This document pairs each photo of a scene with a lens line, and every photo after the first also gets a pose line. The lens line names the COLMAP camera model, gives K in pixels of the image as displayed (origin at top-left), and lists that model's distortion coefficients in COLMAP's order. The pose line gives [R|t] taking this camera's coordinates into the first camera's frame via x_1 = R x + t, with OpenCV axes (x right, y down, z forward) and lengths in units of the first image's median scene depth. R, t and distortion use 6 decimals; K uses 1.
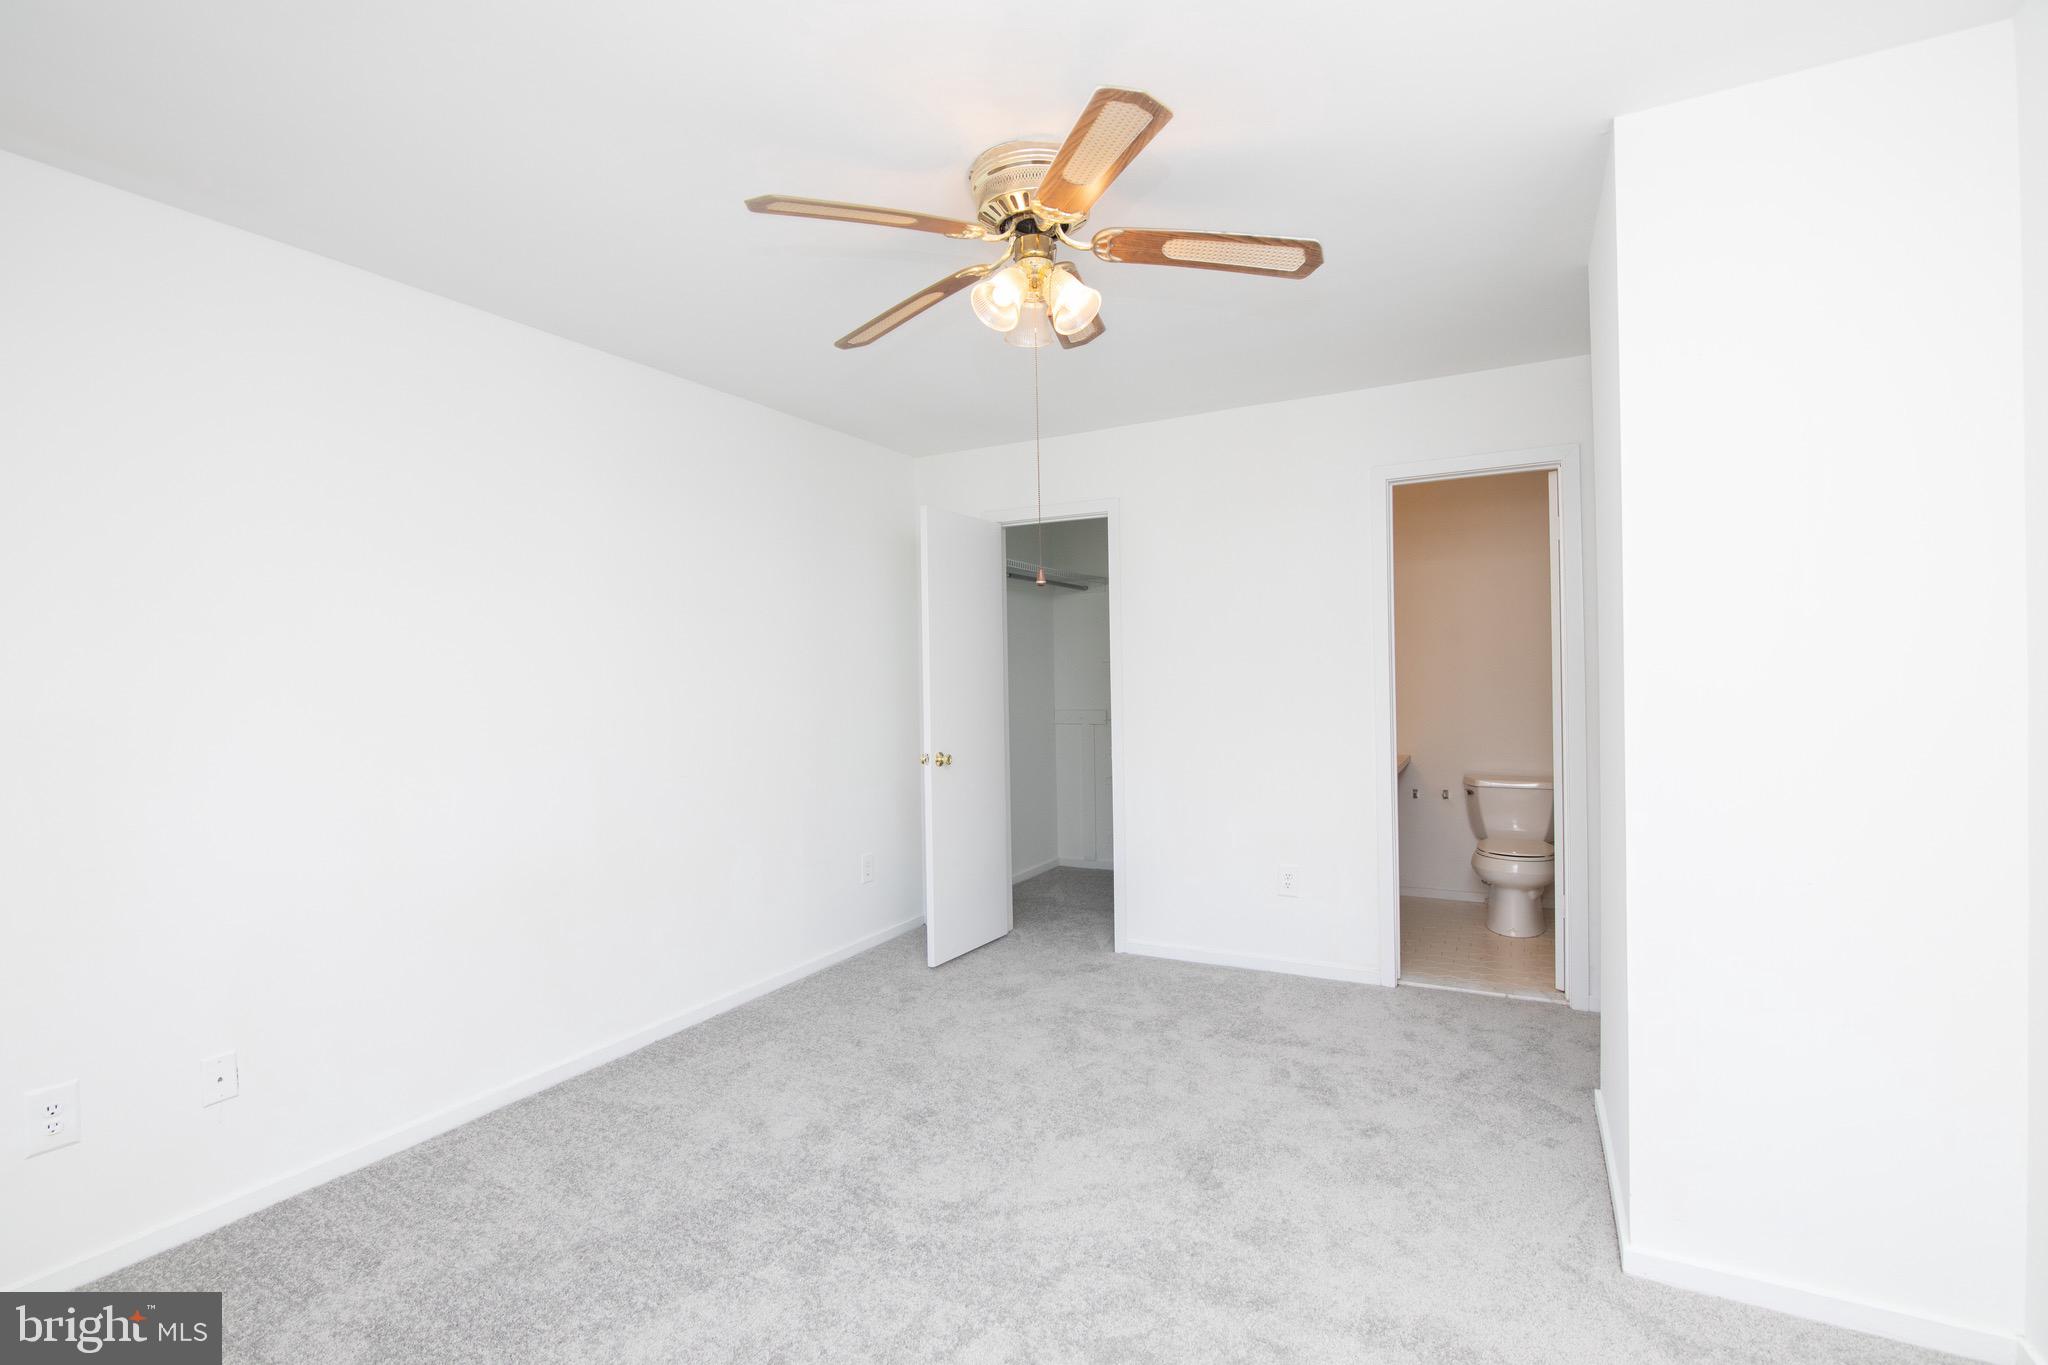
lens RADIAL K [[930.0, 0, 1031.7], [0, 930.0, 685.3], [0, 0, 1]] dist [-0.021307, 0.002551]
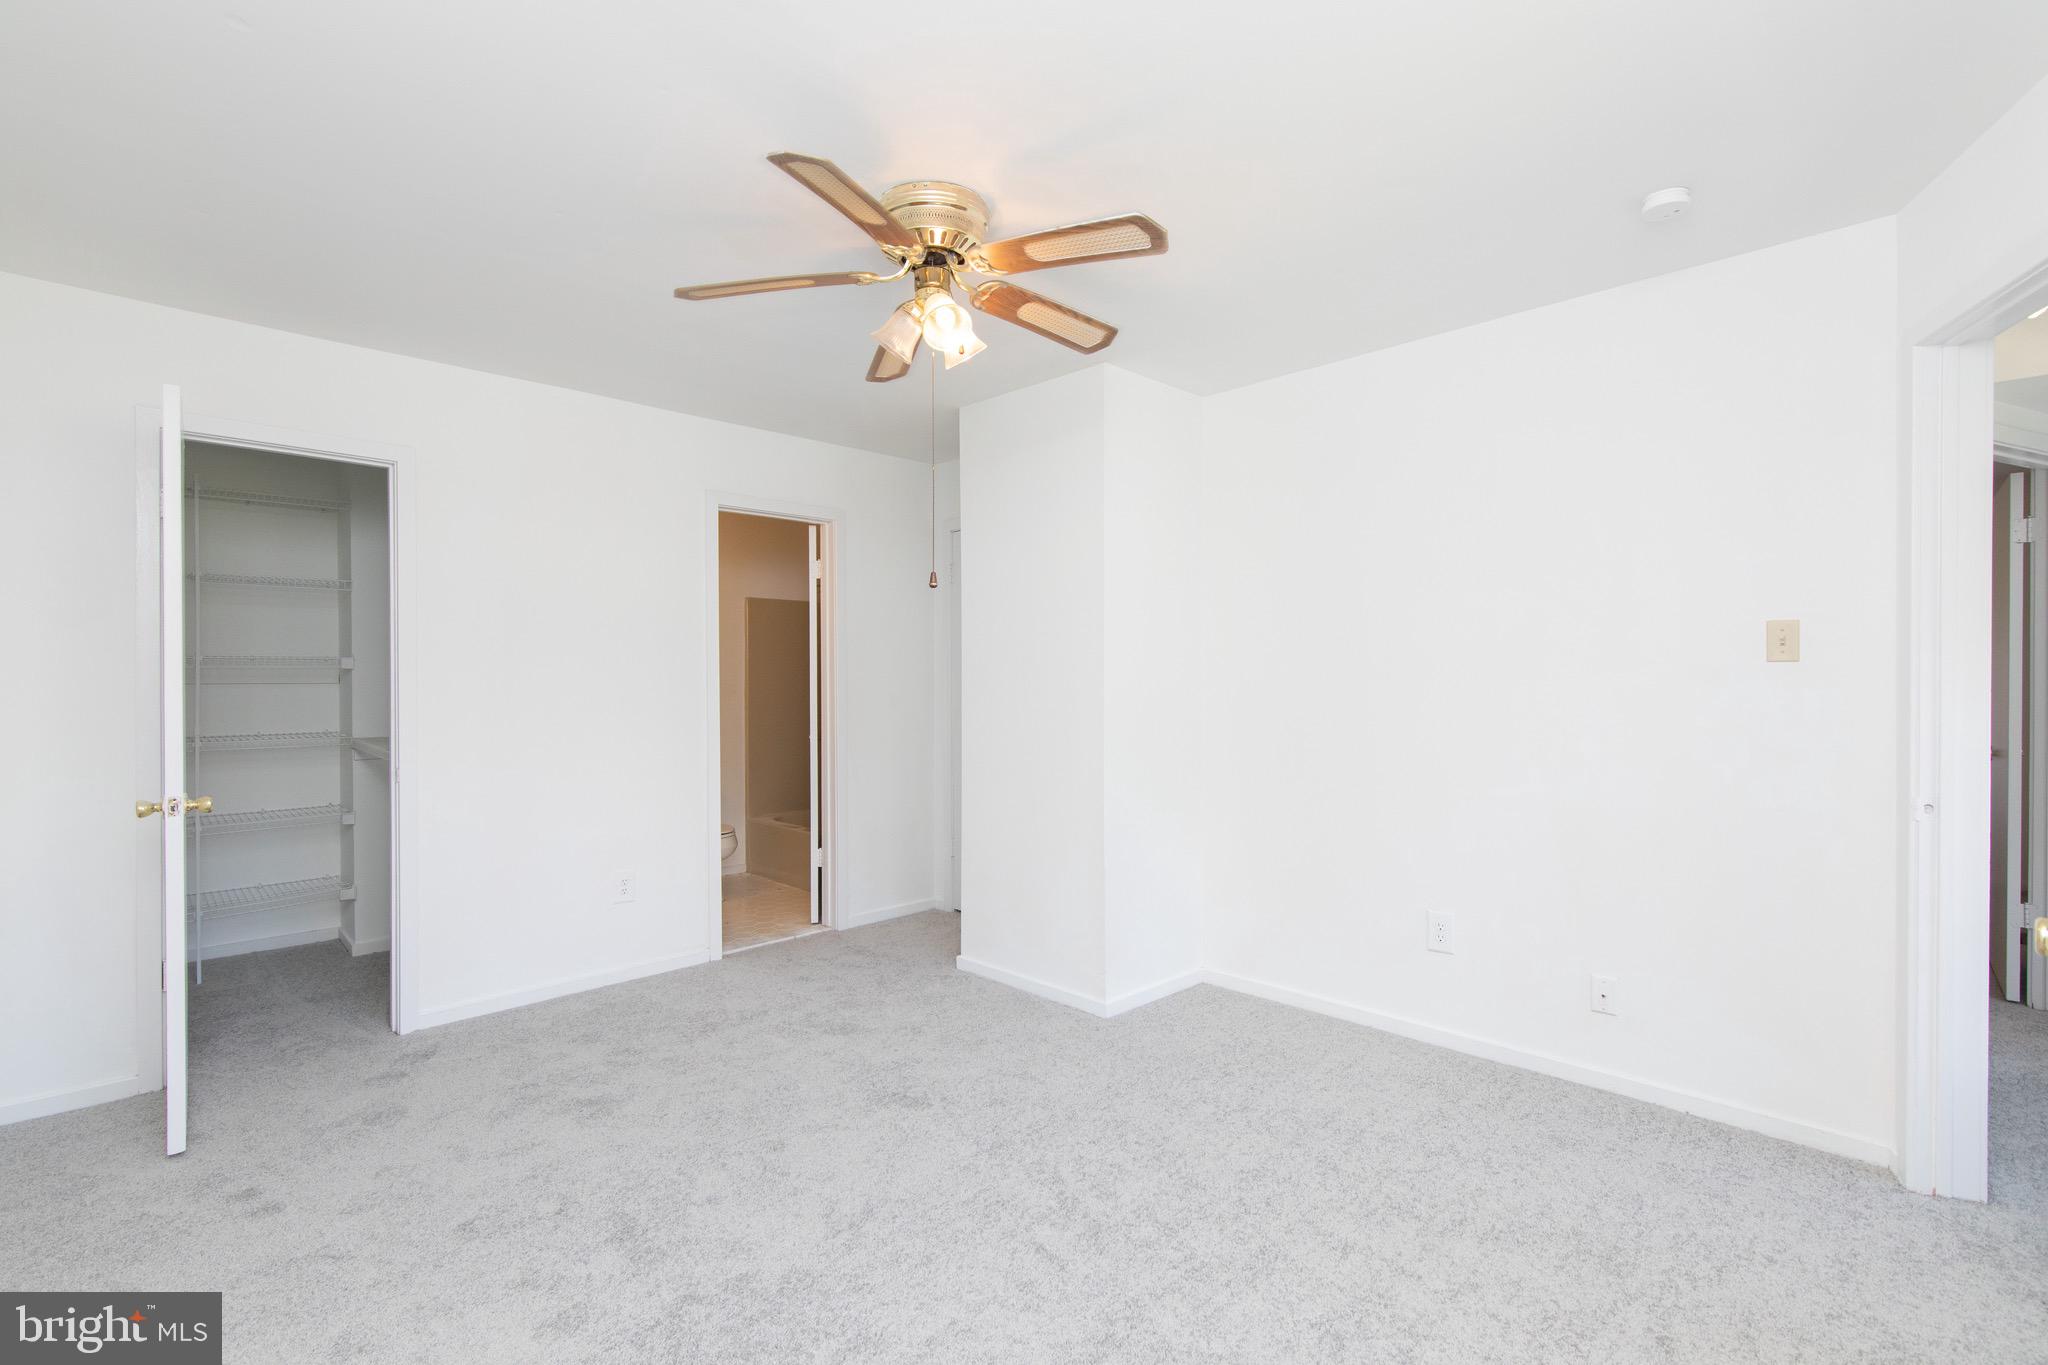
lens RADIAL K [[930.0, 0, 1013.5], [0, 930.0, 678.3], [0, 0, 1]] dist [-0.021307, 0.002551]
pose [[0.262827, 0.021831, 0.964596, -0.621039], [-0.001449, 0.999752, -0.022232, 0.010614], [-0.964842, 0.004445, 0.262794, 0.368947]]
